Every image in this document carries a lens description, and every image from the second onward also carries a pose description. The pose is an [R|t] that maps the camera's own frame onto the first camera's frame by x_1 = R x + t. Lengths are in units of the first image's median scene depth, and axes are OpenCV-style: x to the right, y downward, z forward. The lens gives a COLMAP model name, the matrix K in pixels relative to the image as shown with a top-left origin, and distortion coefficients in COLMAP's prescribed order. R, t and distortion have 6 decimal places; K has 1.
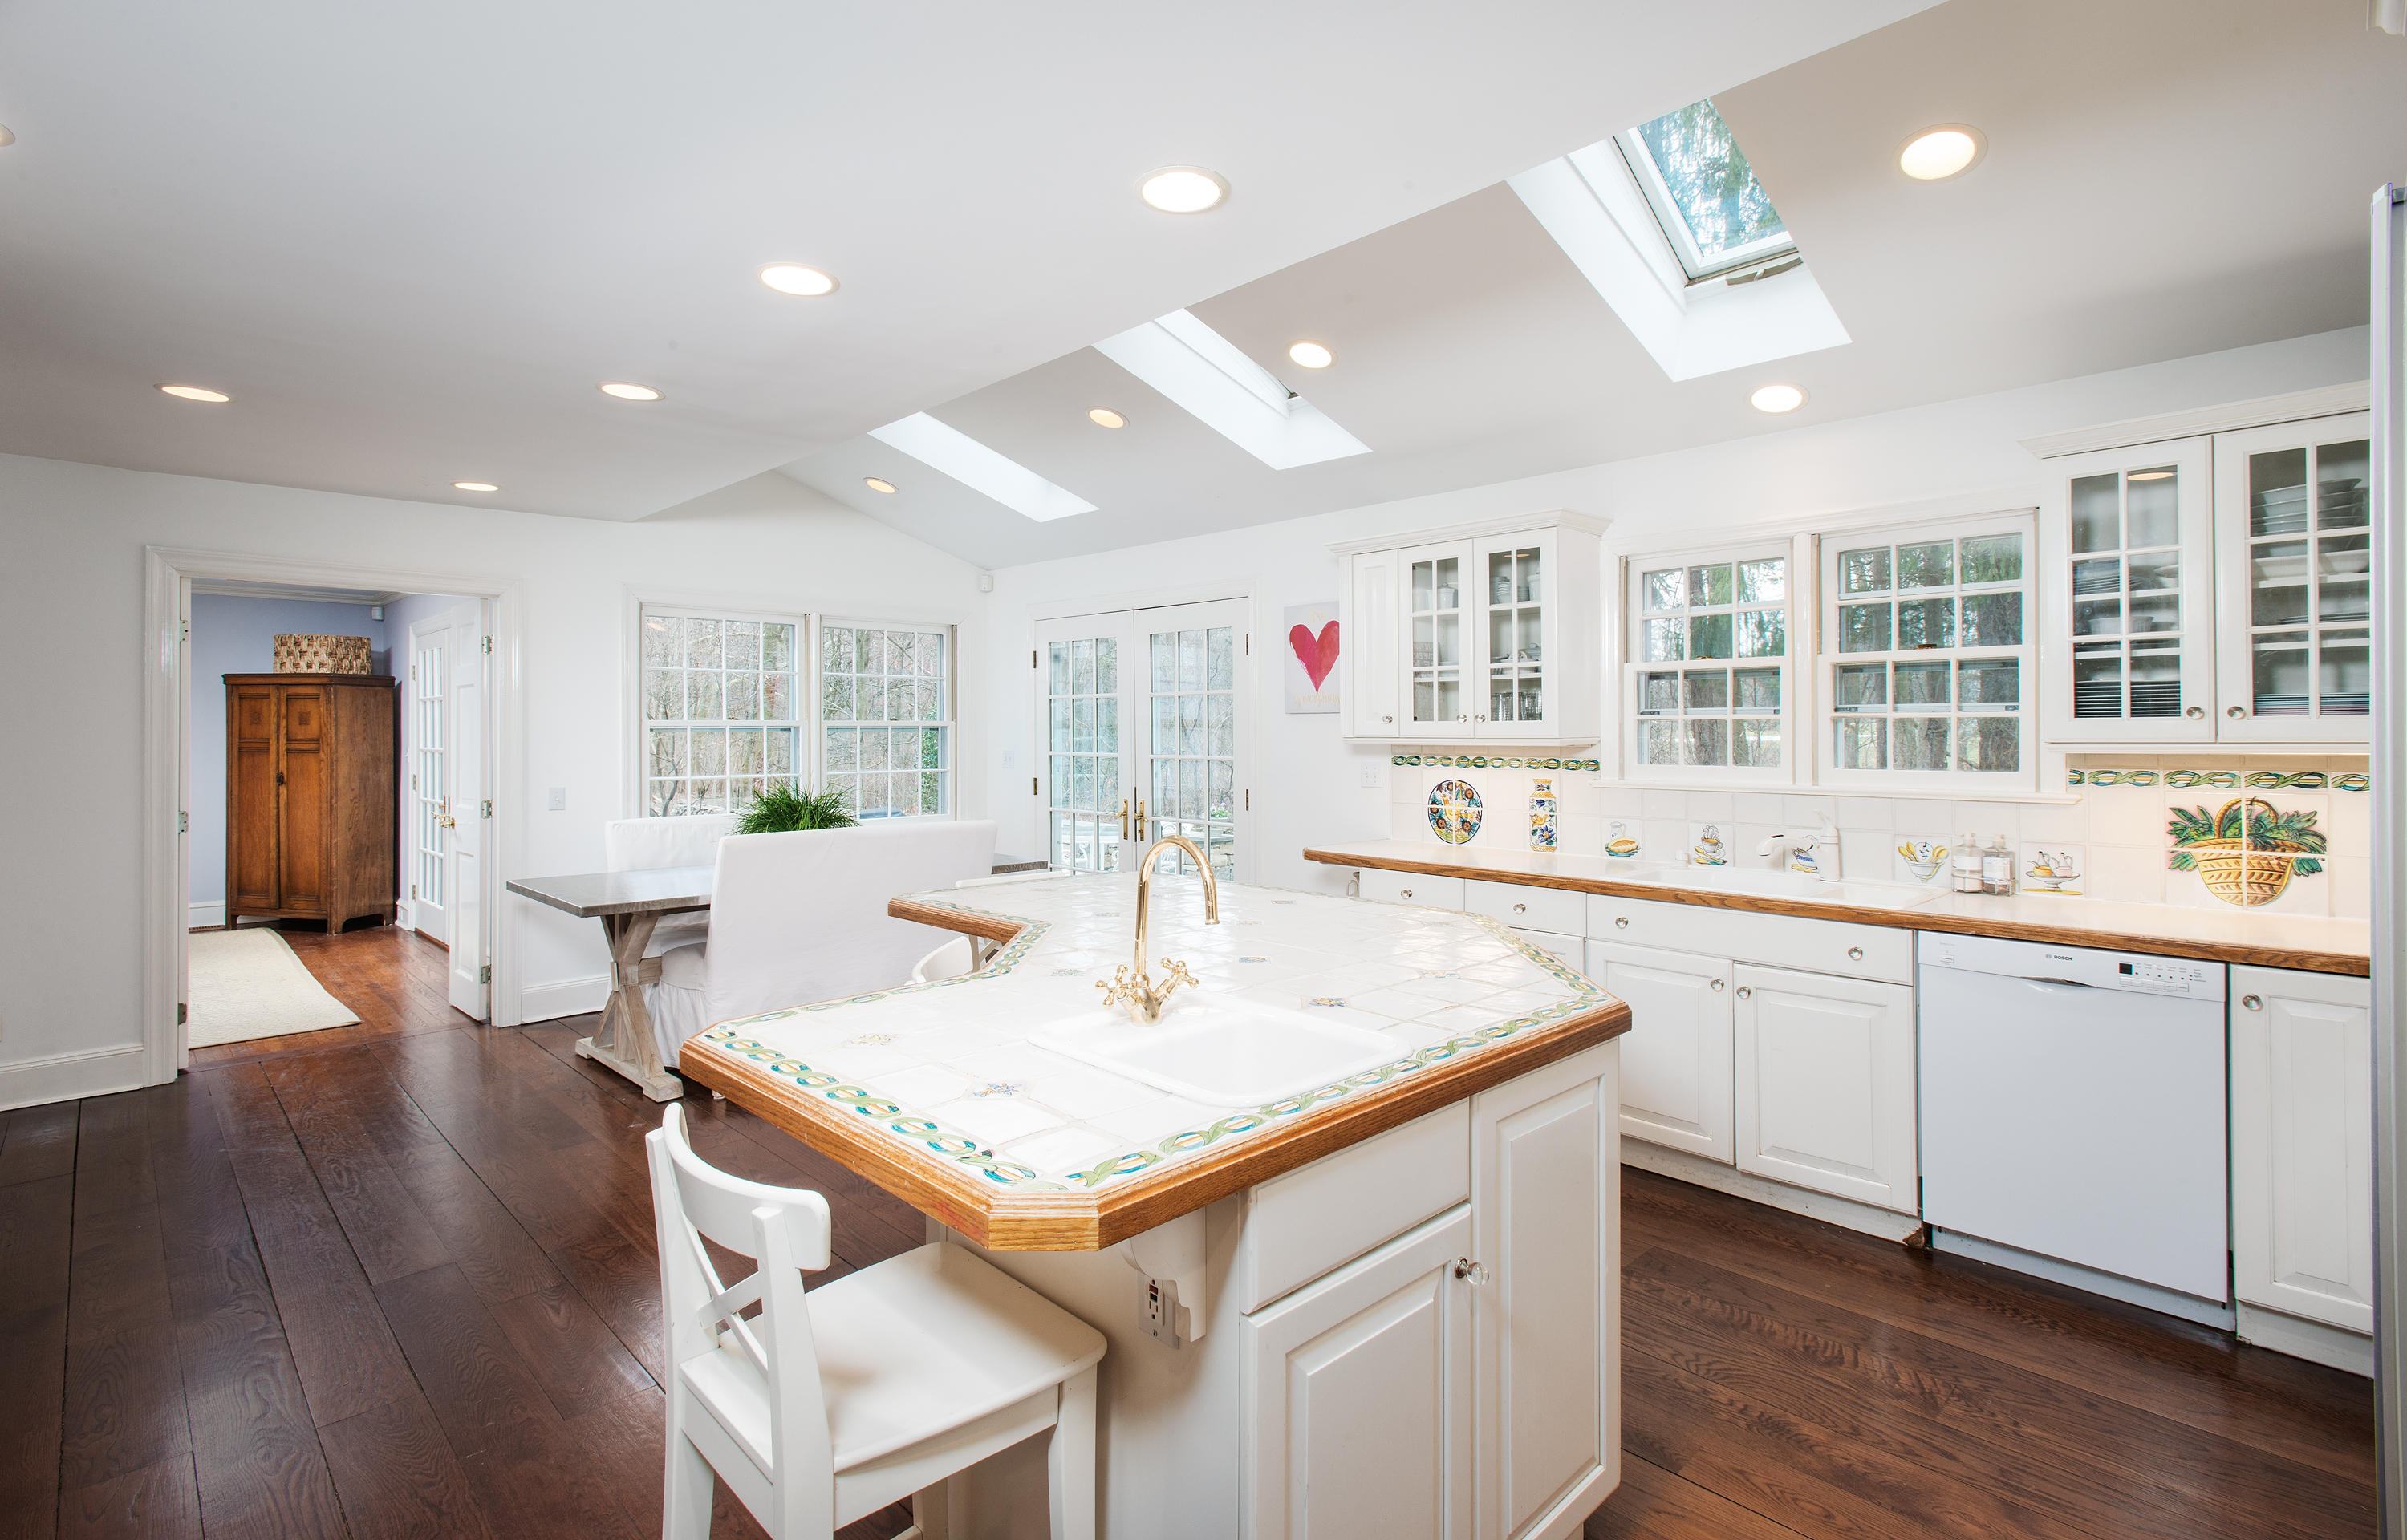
lens RADIAL K [[1142.7, 0, 1197.7], [0, 1142.7, 733.7], [0, 0, 1]] dist [0.002493, 0.000534]
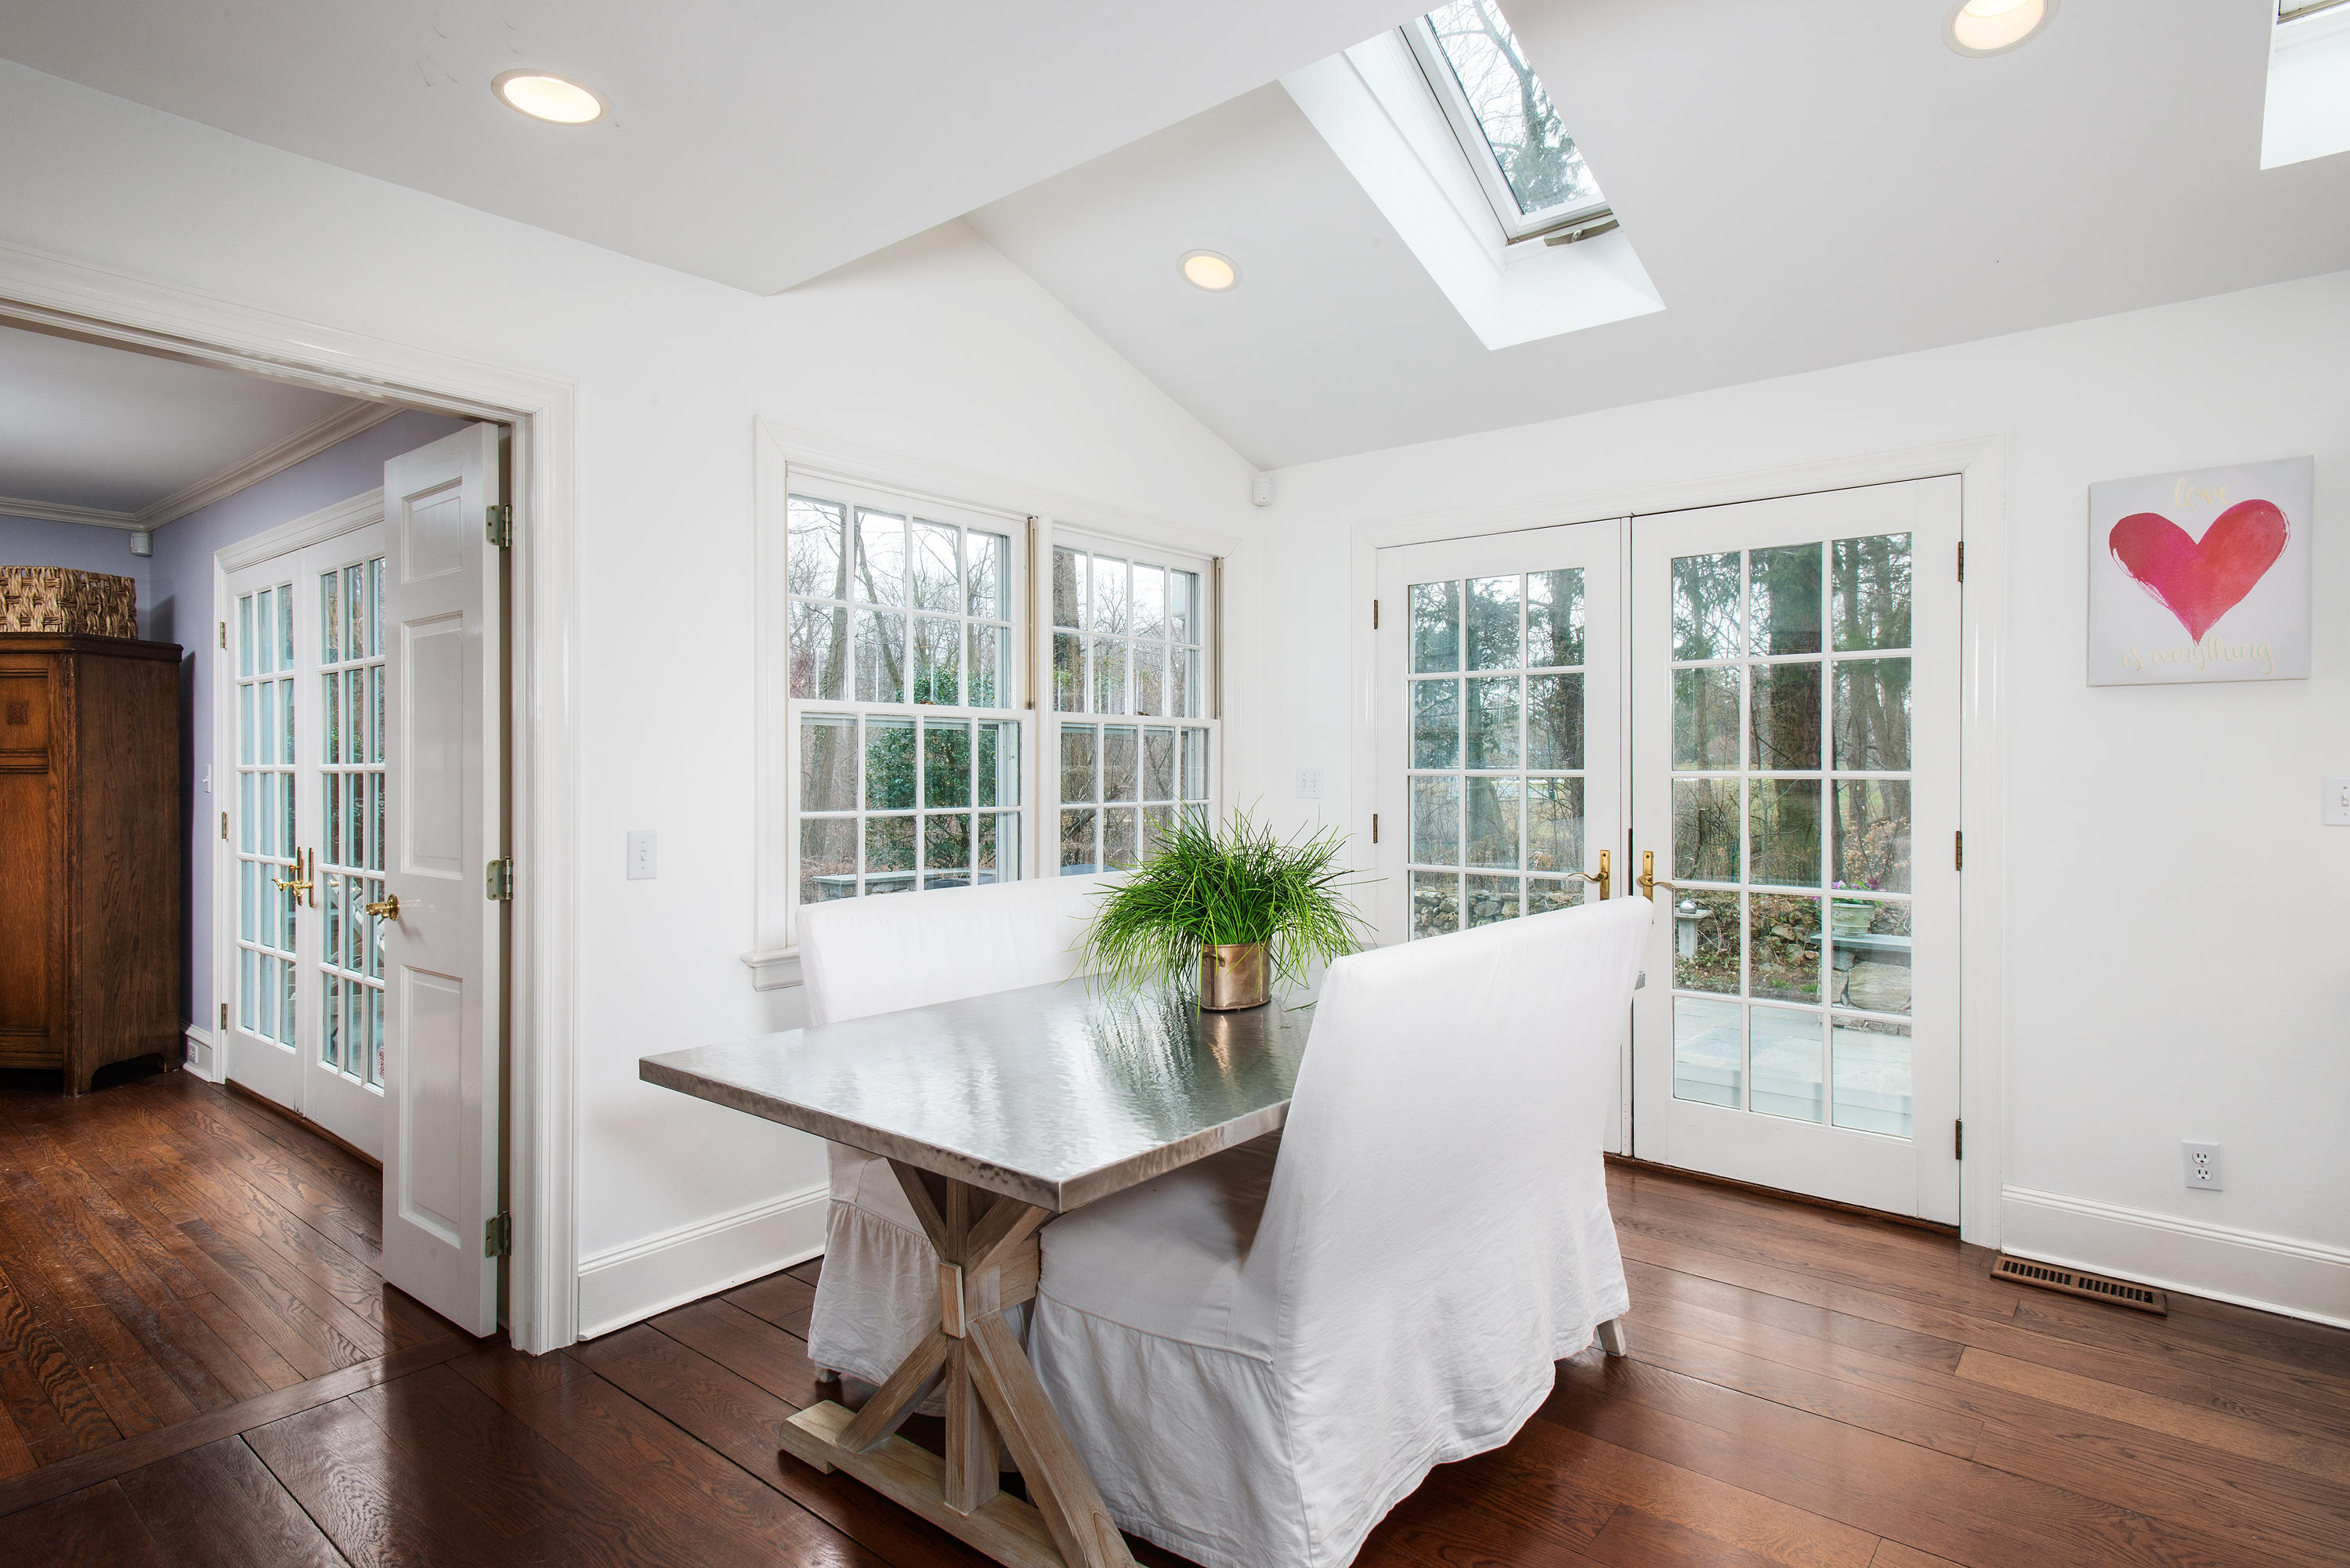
lens RADIAL K [[1251.5, 0, 1176.3], [0, 1251.5, 787.7], [0, 0, 1]] dist [0.000576, -0.001718]
pose [[0.994234, 0.001535, 0.107226, -0.277271], [-0.002367, 0.999968, 0.007628, 0.017450], [-0.107211, -0.007838, 0.994205, 0.324720]]
